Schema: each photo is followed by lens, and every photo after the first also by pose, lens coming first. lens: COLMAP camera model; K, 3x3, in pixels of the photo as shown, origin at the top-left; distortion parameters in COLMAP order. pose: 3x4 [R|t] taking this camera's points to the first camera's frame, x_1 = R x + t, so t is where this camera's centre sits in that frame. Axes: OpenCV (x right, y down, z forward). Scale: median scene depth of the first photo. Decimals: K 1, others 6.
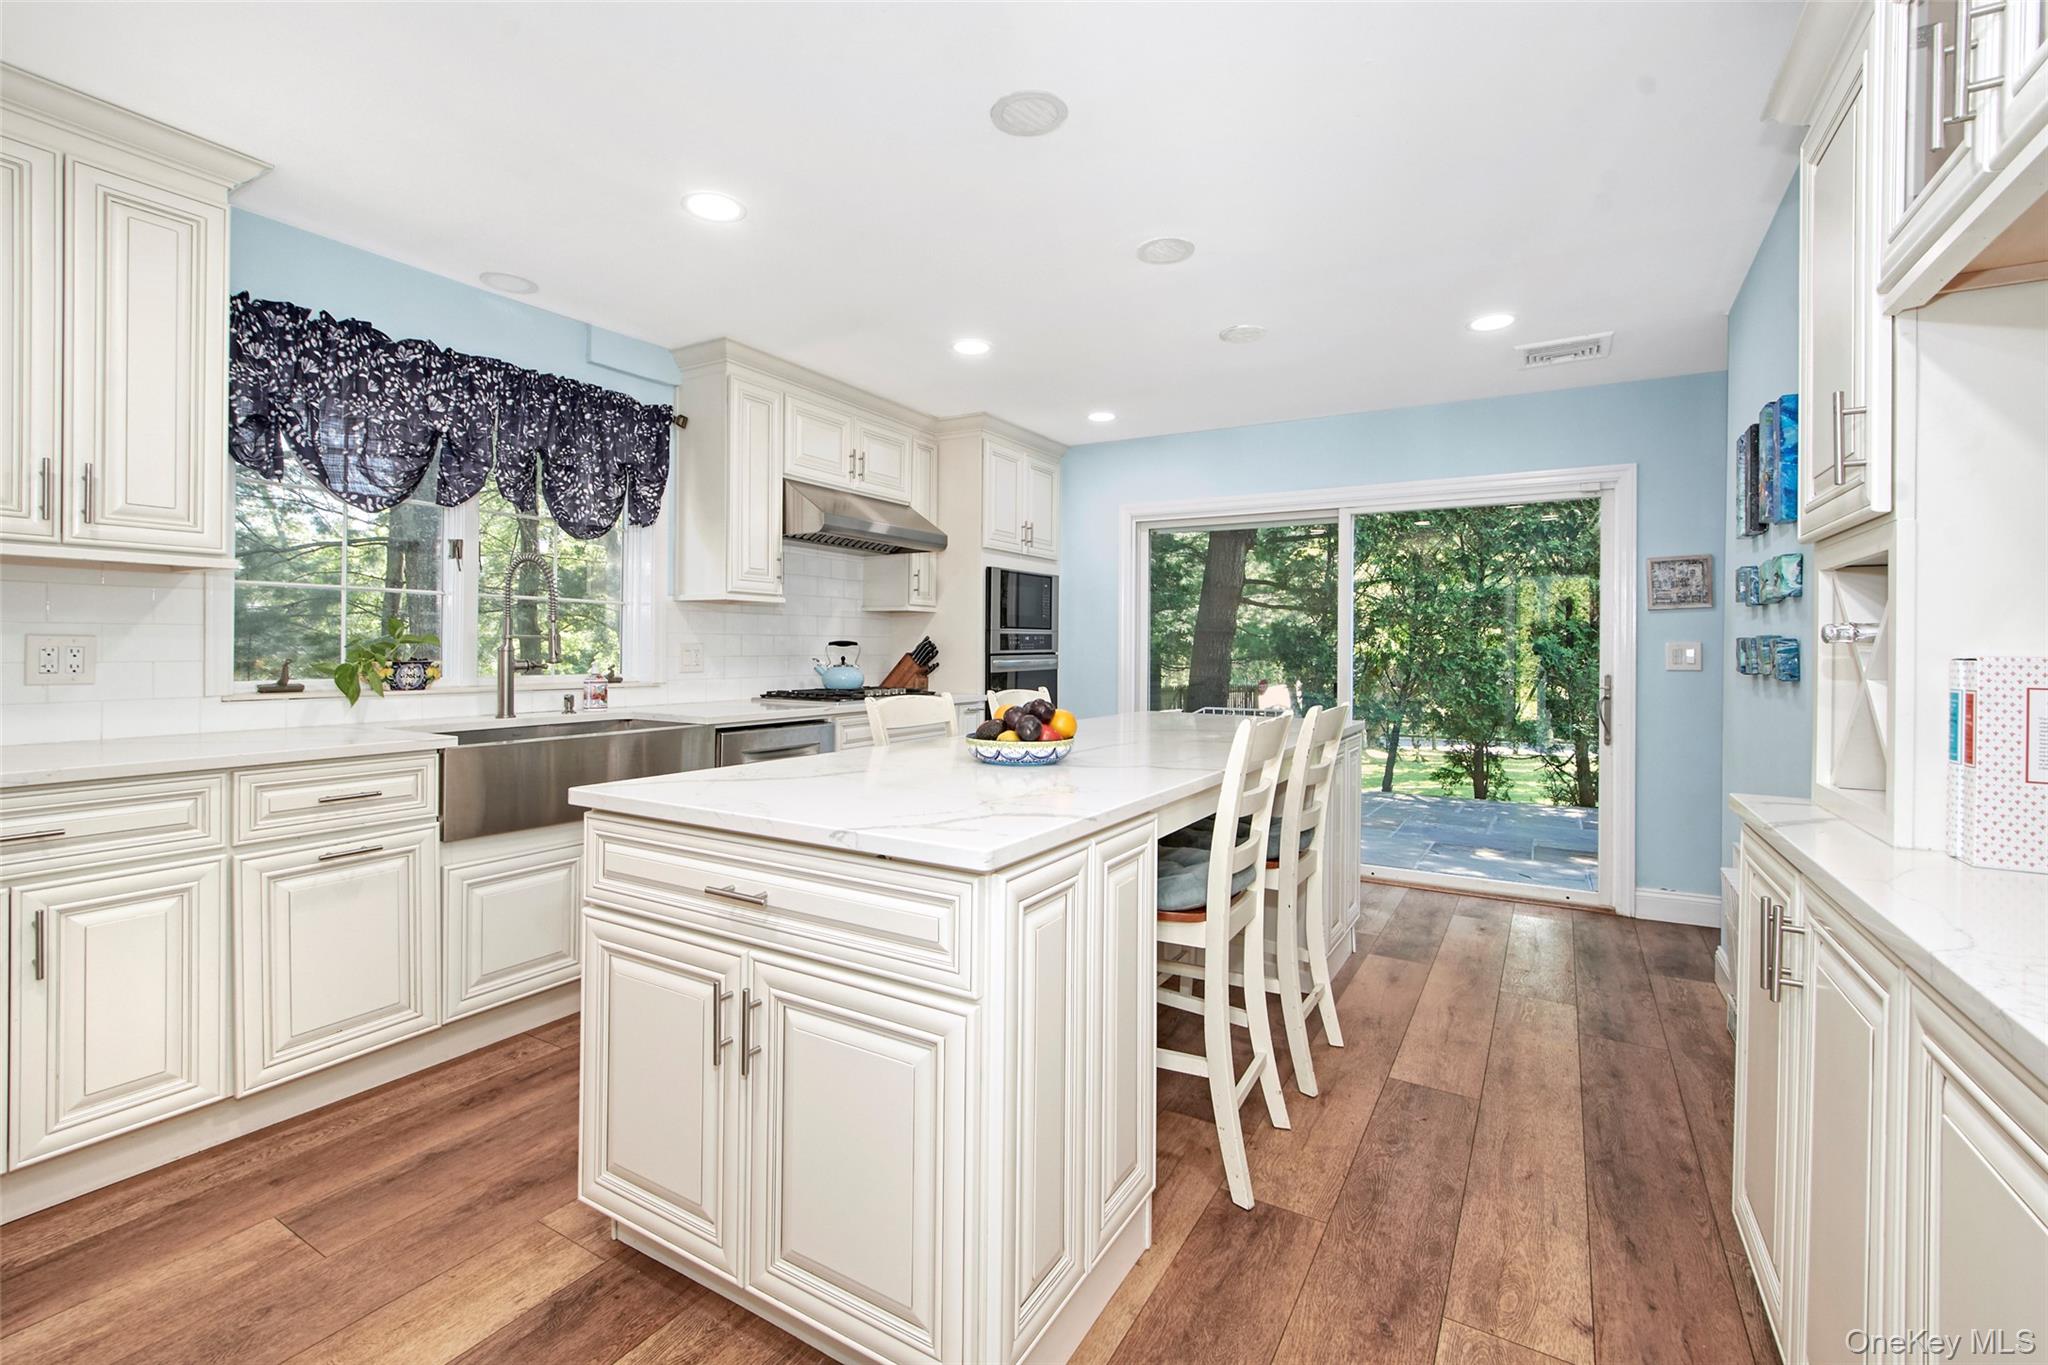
lens RADIAL K [[888.5, 0, 1024.3], [0, 888.5, 650.2], [0, 0, 1]] dist [0.000729, 0.000031]
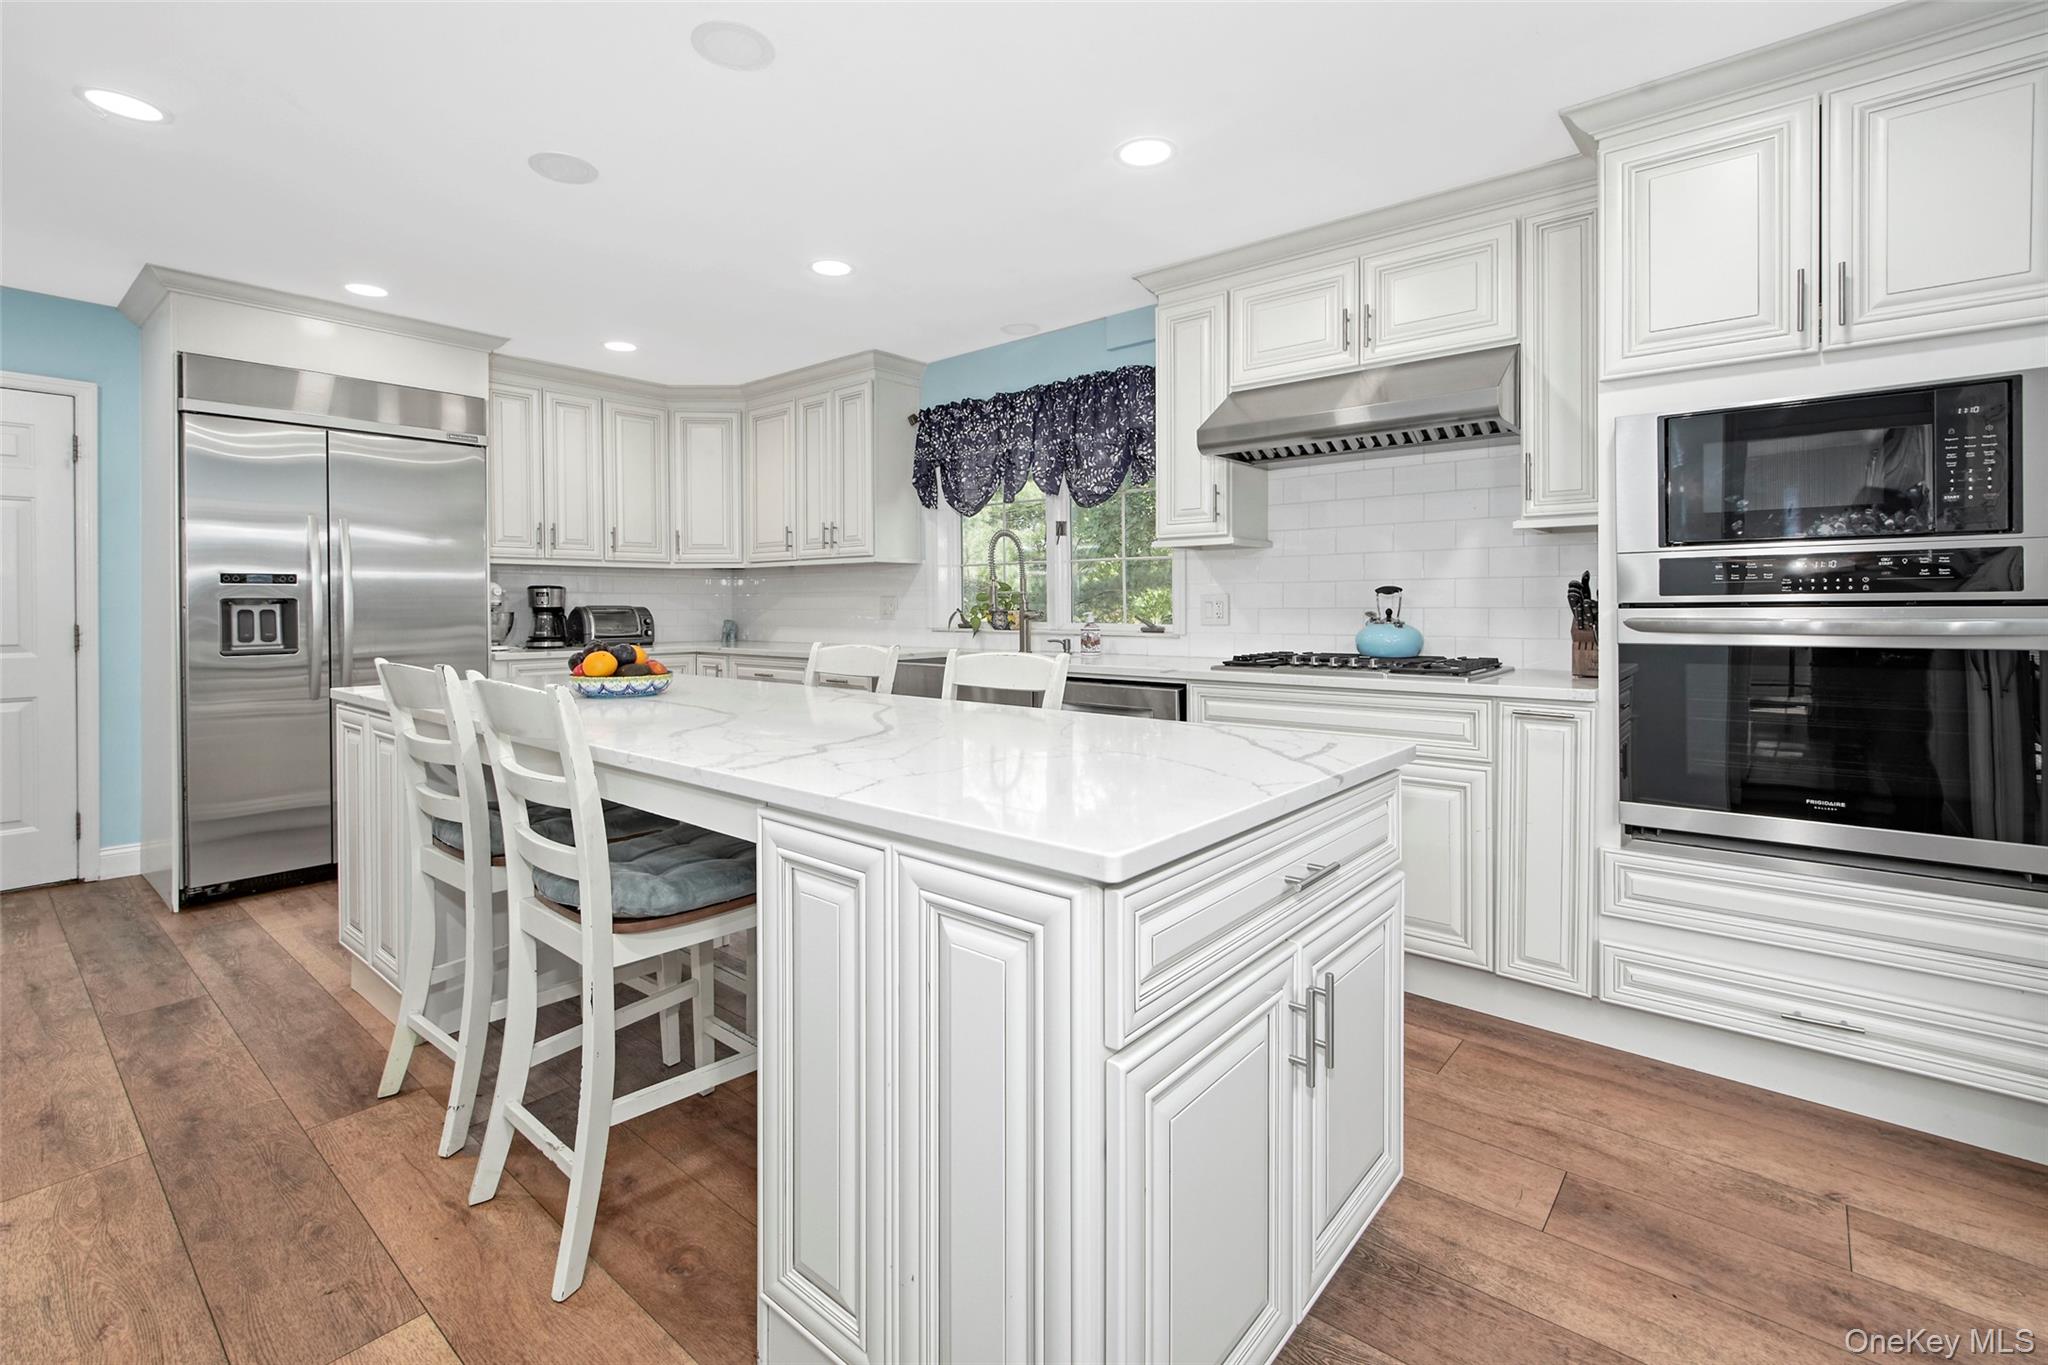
lens RADIAL K [[912.2, 0, 1024.9], [0, 912.2, 605.7], [0, 0, 1]] dist [0.026107, -0.010036]
pose [[-0.162590, -0.003938, -0.986686, 0.861471], [-0.000917, 0.999992, -0.003840, 0.012929], [0.986693, 0.000280, -0.162592, 1.347900]]
